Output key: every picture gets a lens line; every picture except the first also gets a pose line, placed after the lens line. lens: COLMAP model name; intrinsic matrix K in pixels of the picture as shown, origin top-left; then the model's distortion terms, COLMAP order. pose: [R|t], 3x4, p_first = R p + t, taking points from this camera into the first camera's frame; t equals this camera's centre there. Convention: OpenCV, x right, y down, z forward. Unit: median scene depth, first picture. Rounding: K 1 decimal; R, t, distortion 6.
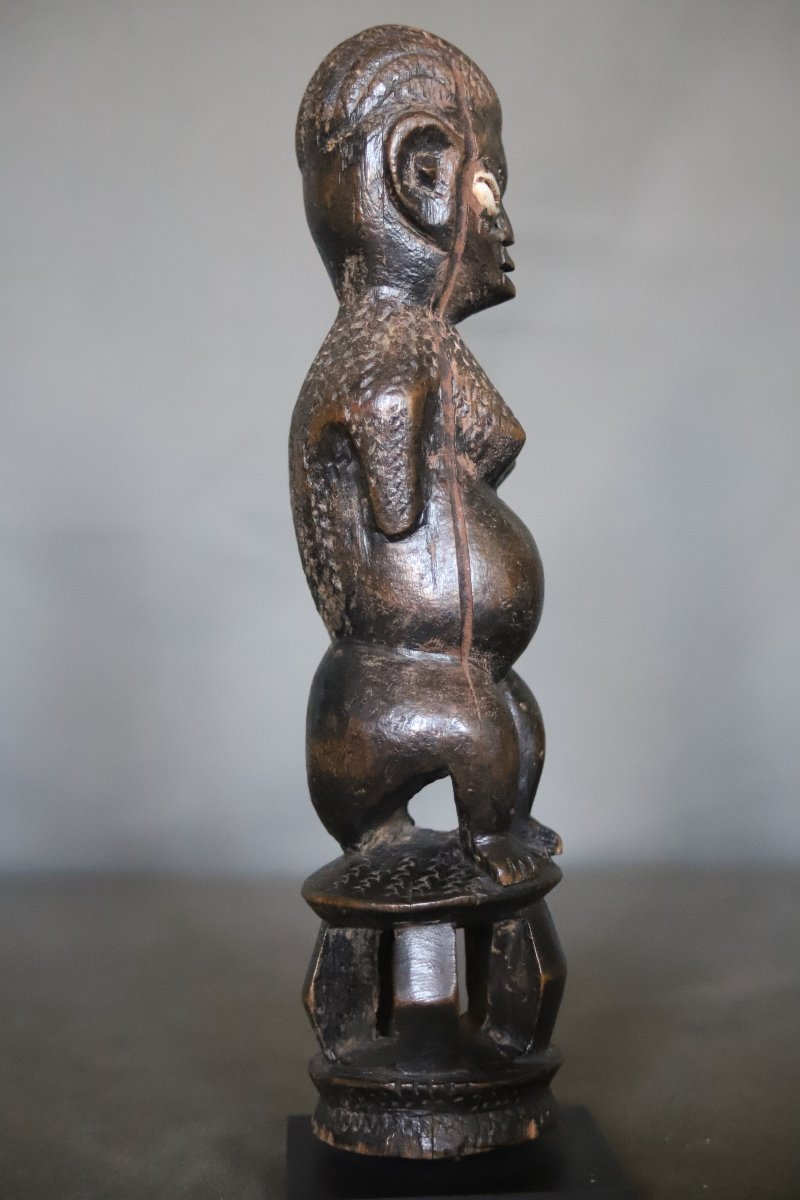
lens RADIAL K [[2109.1, 0, 406.7], [0, 2109.1, 590.7], [0, 0, 1]] dist [0.098834, 0.000000]
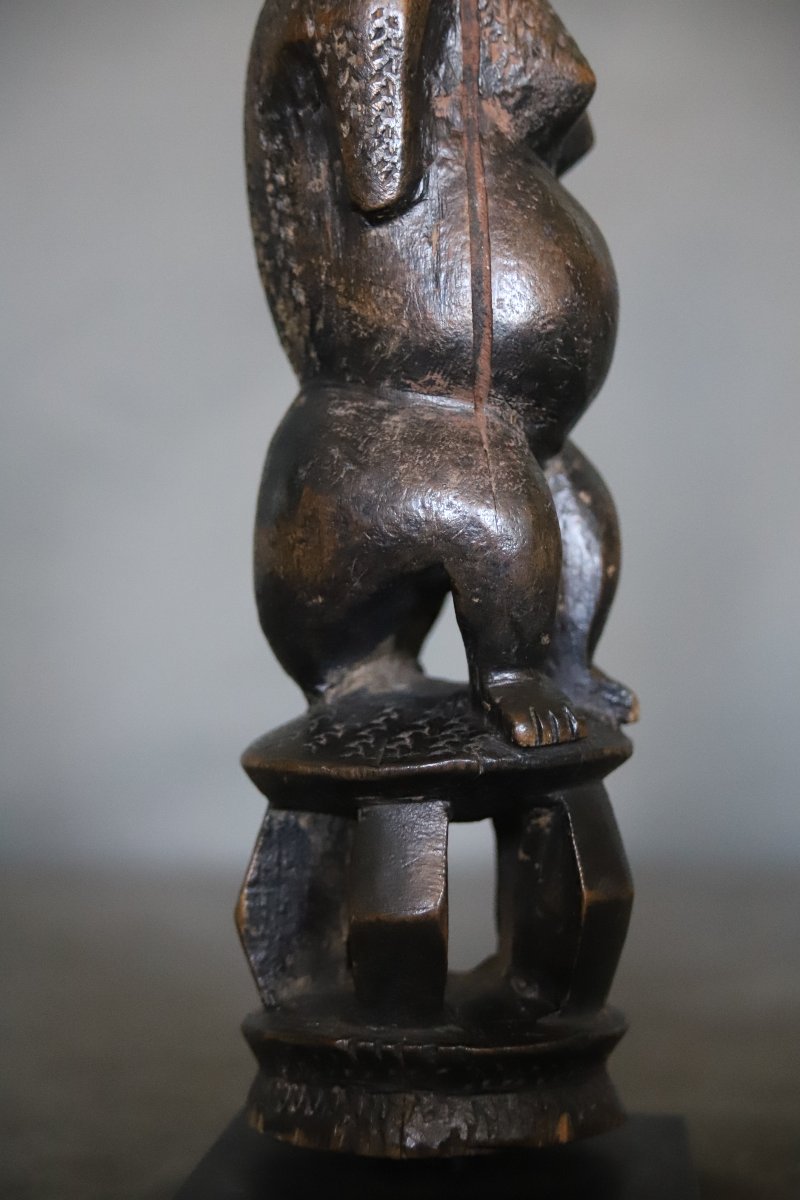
lens RADIAL K [[2393.9, 0, 409.1], [0, 2393.9, 597.6], [0, 0, 1]] dist [0.168684, 0.000000]
pose [[0.988887, 0.028936, -0.145829, 0.115510], [-0.031569, 0.999377, -0.015773, 0.103695], [0.145281, 0.020201, 0.989184, 0.254263]]
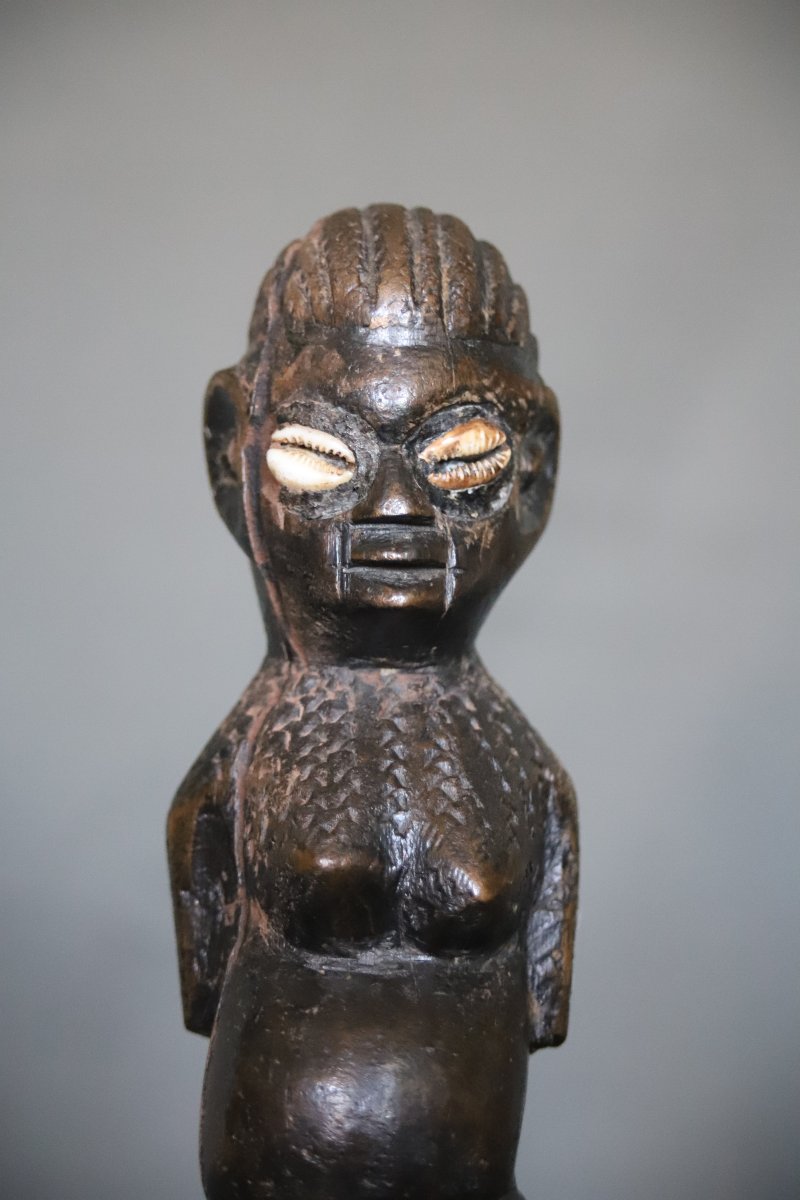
lens RADIAL K [[2393.9, 0, 404.0], [0, 2393.9, 597.1], [0, 0, 1]] dist [0.168684, 0.000000]
pose [[0.010514, -0.101371, -0.994793, 0.723903], [0.031237, 0.994396, -0.101001, -0.080130], [0.999457, -0.030013, 0.013621, 1.036038]]
